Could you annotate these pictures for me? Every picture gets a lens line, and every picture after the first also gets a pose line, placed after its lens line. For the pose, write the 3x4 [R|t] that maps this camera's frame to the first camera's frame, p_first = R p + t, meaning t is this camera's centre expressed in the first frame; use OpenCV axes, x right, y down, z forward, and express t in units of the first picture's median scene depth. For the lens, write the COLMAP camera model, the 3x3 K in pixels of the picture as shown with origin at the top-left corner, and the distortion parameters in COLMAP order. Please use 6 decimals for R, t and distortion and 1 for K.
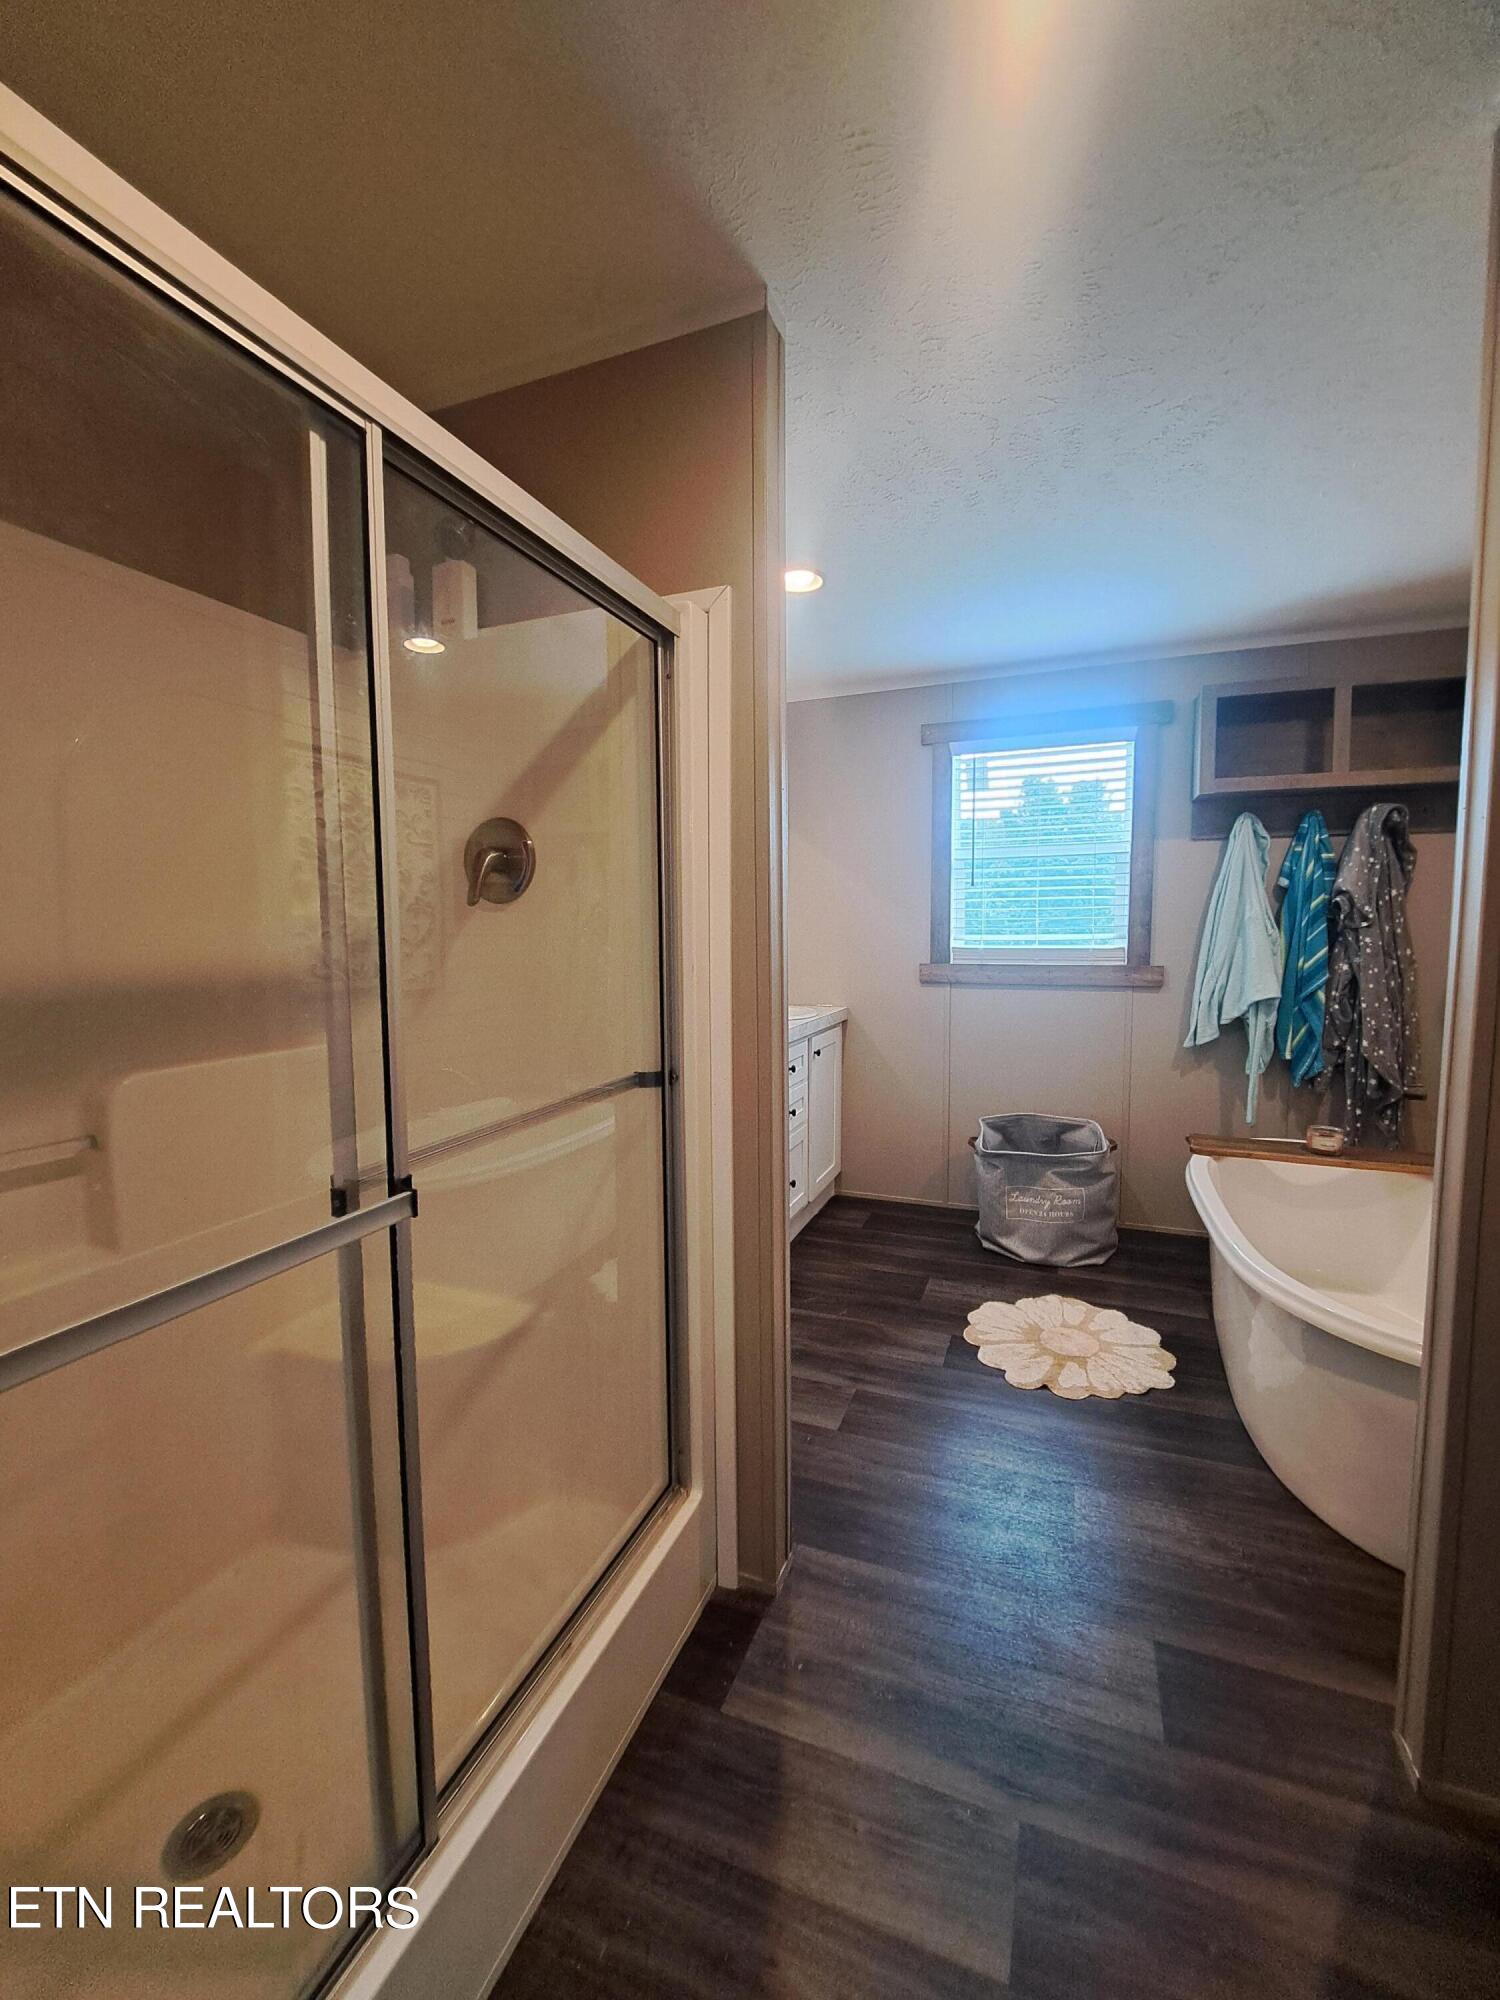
lens RADIAL K [[791.9, 0, 759.8], [0, 791.9, 987.5], [0, 0, 1]] dist [-0.018167, 0.001690]
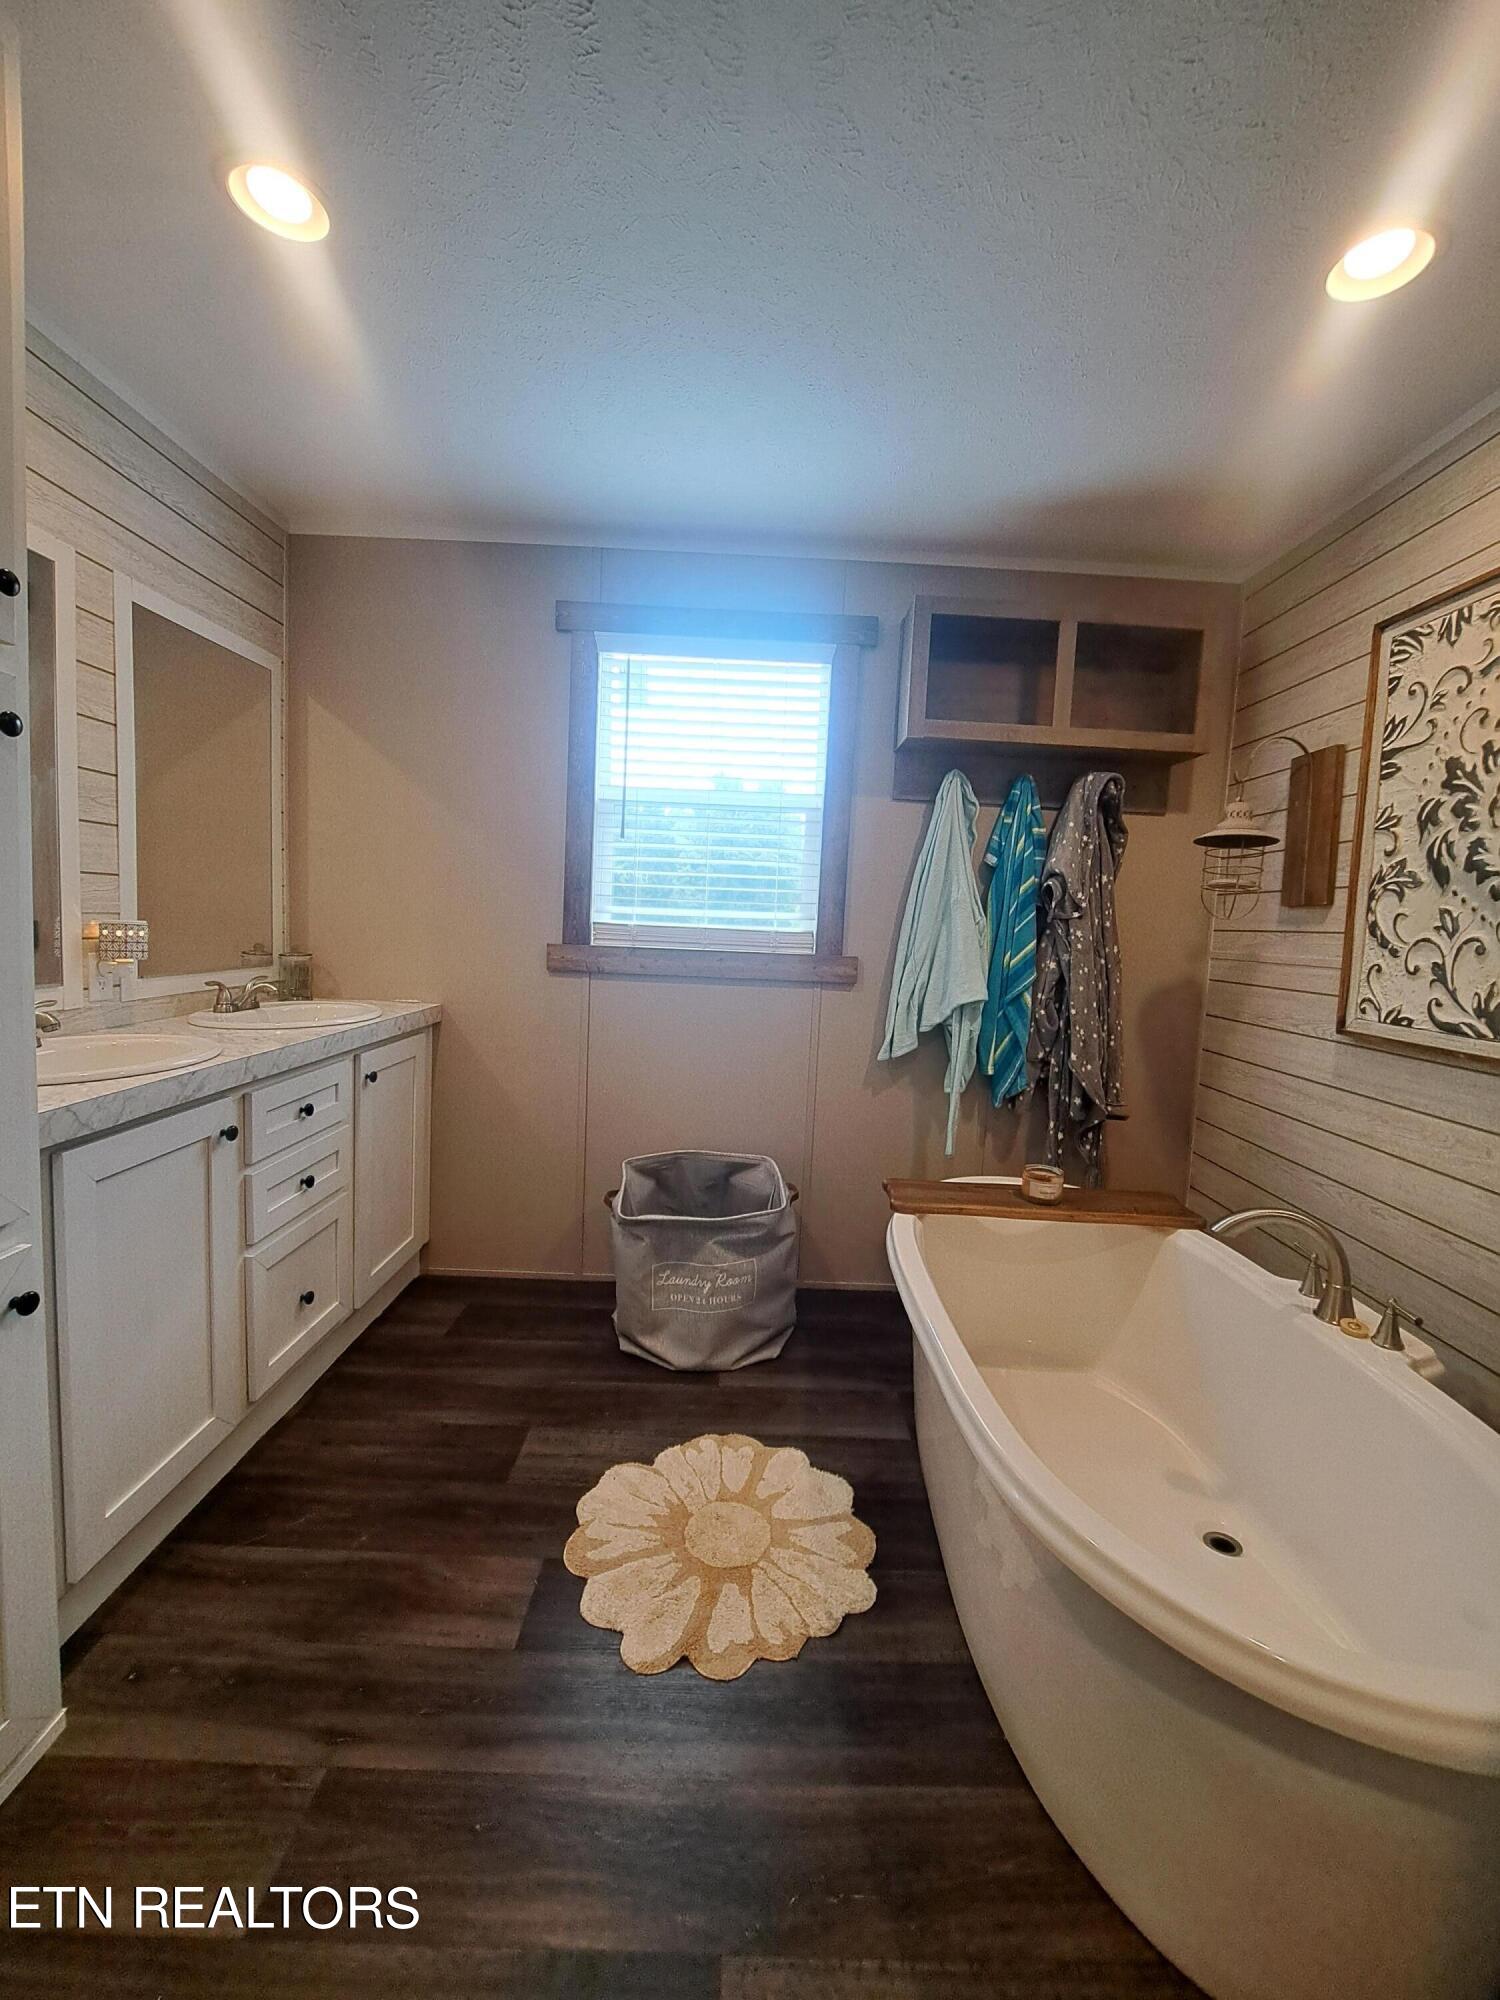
lens RADIAL K [[791.9, 0, 753.2], [0, 791.9, 990.5], [0, 0, 1]] dist [-0.018167, 0.001690]
pose [[0.930656, 0.014865, 0.365595, 0.137101], [-0.024170, 0.999490, 0.020889, -0.008534], [-0.365097, -0.028276, 0.930540, 0.325665]]
